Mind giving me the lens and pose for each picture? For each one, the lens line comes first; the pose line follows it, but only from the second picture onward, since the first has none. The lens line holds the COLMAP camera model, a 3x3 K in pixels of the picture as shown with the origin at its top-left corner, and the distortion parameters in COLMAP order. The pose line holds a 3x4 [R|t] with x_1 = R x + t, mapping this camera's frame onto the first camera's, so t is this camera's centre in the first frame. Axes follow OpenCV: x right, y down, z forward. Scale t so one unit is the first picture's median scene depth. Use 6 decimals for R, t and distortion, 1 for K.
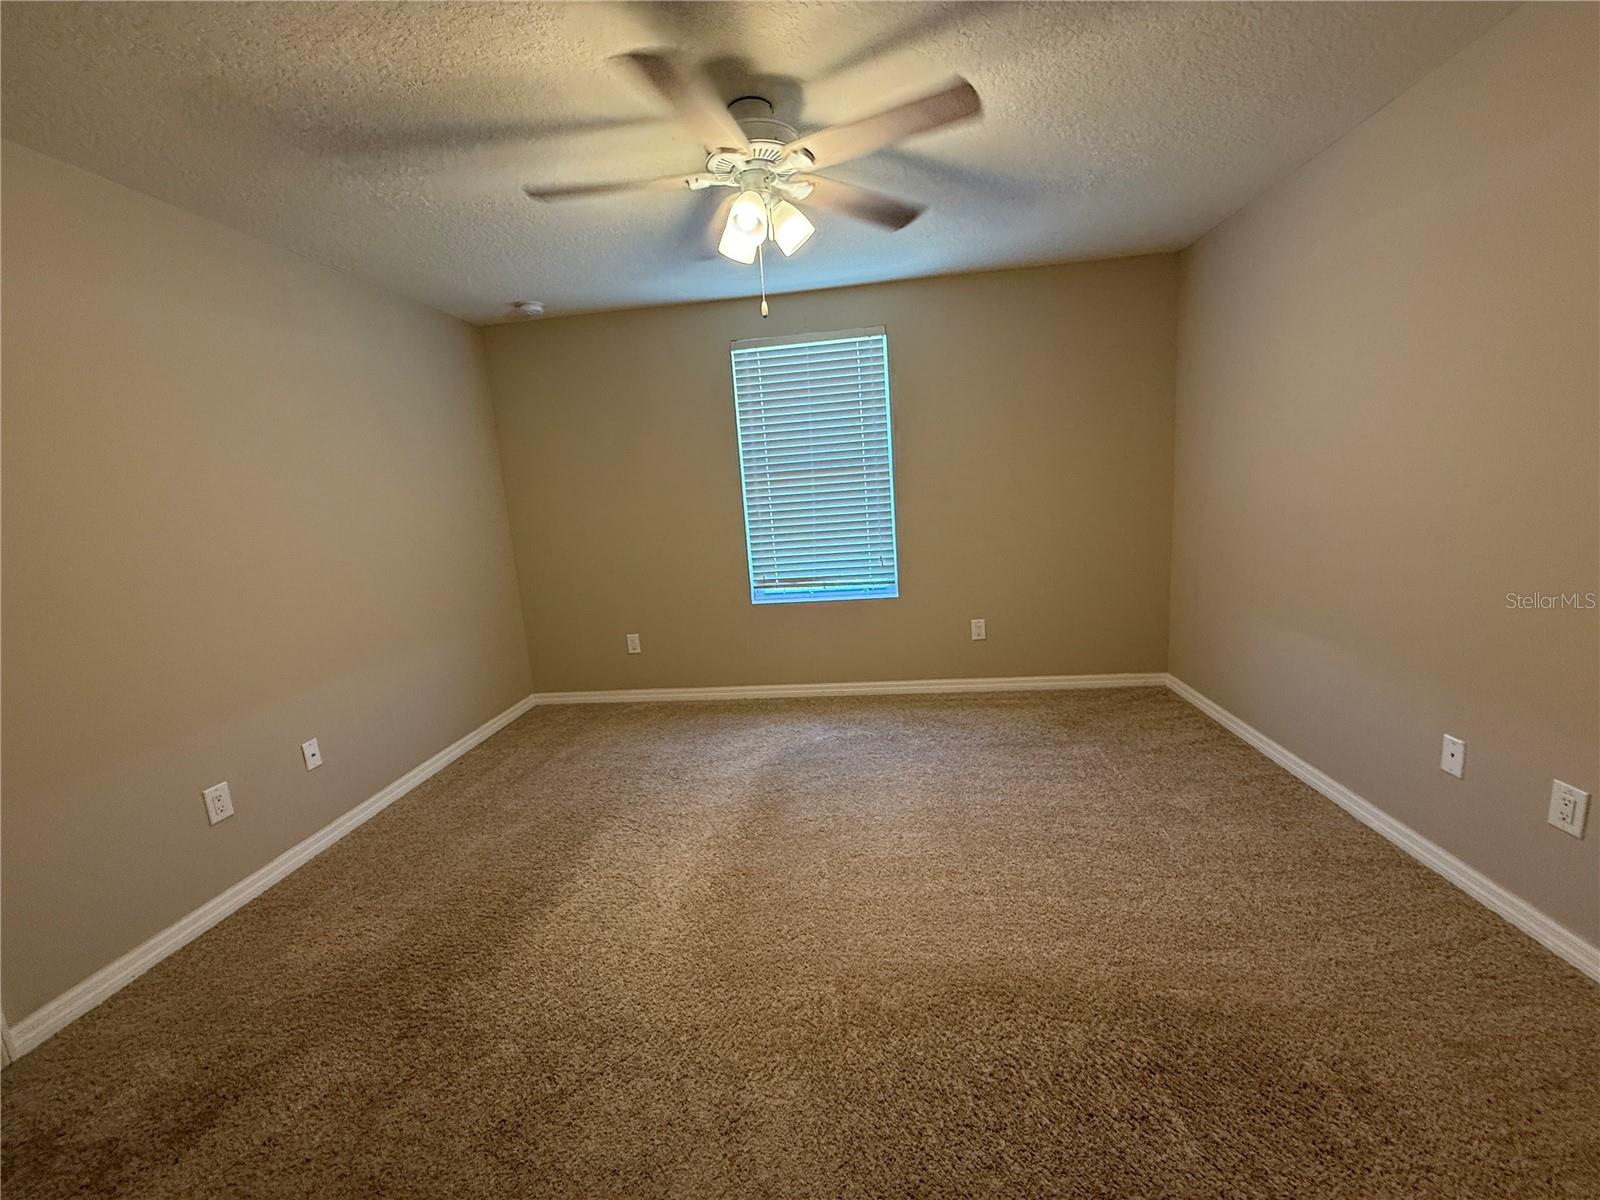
lens RADIAL K [[637.1, 0, 796.6], [0, 637.1, 601.1], [0, 0, 1]] dist [-0.000760, -0.000034]
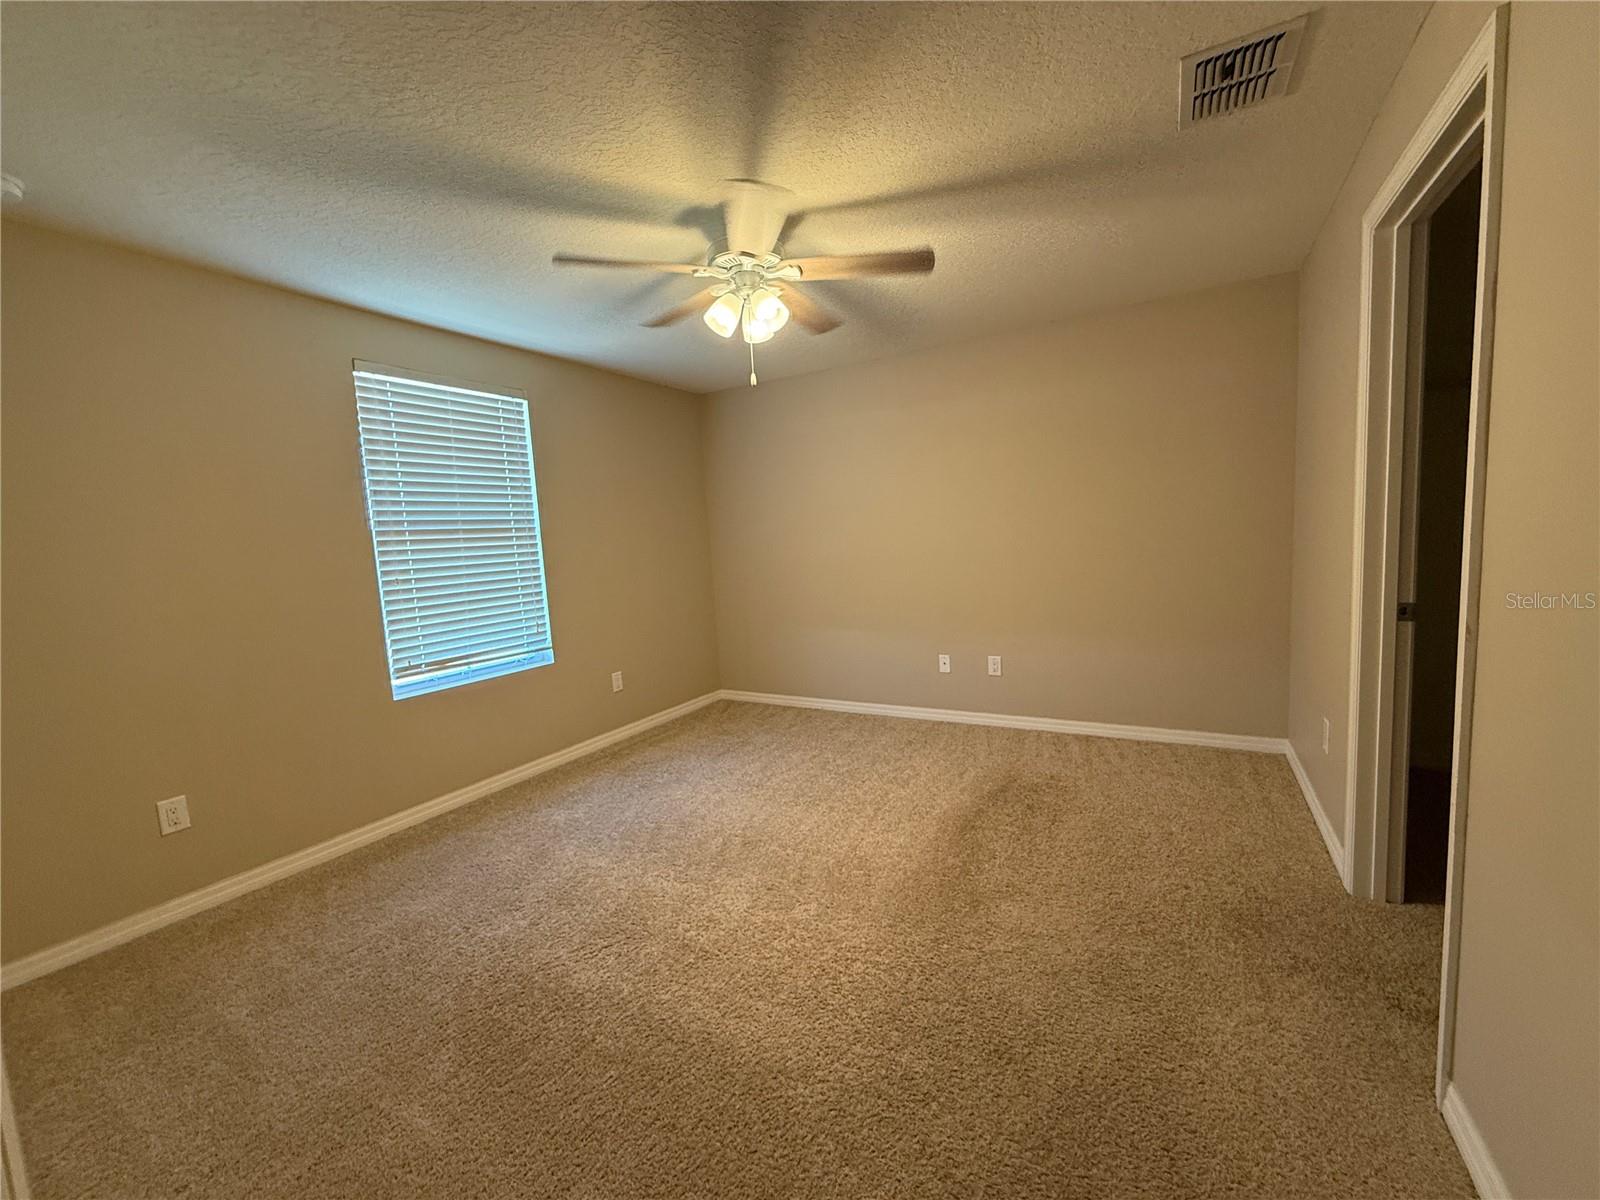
lens RADIAL K [[637.1, 0, 796.6], [0, 637.1, 601.1], [0, 0, 1]] dist [-0.000760, -0.000034]
pose [[0.413206, -0.046806, 0.909434, -0.575432], [0.189666, 0.981200, -0.035677, 0.006463], [-0.890667, 0.187231, 0.414315, 0.253477]]
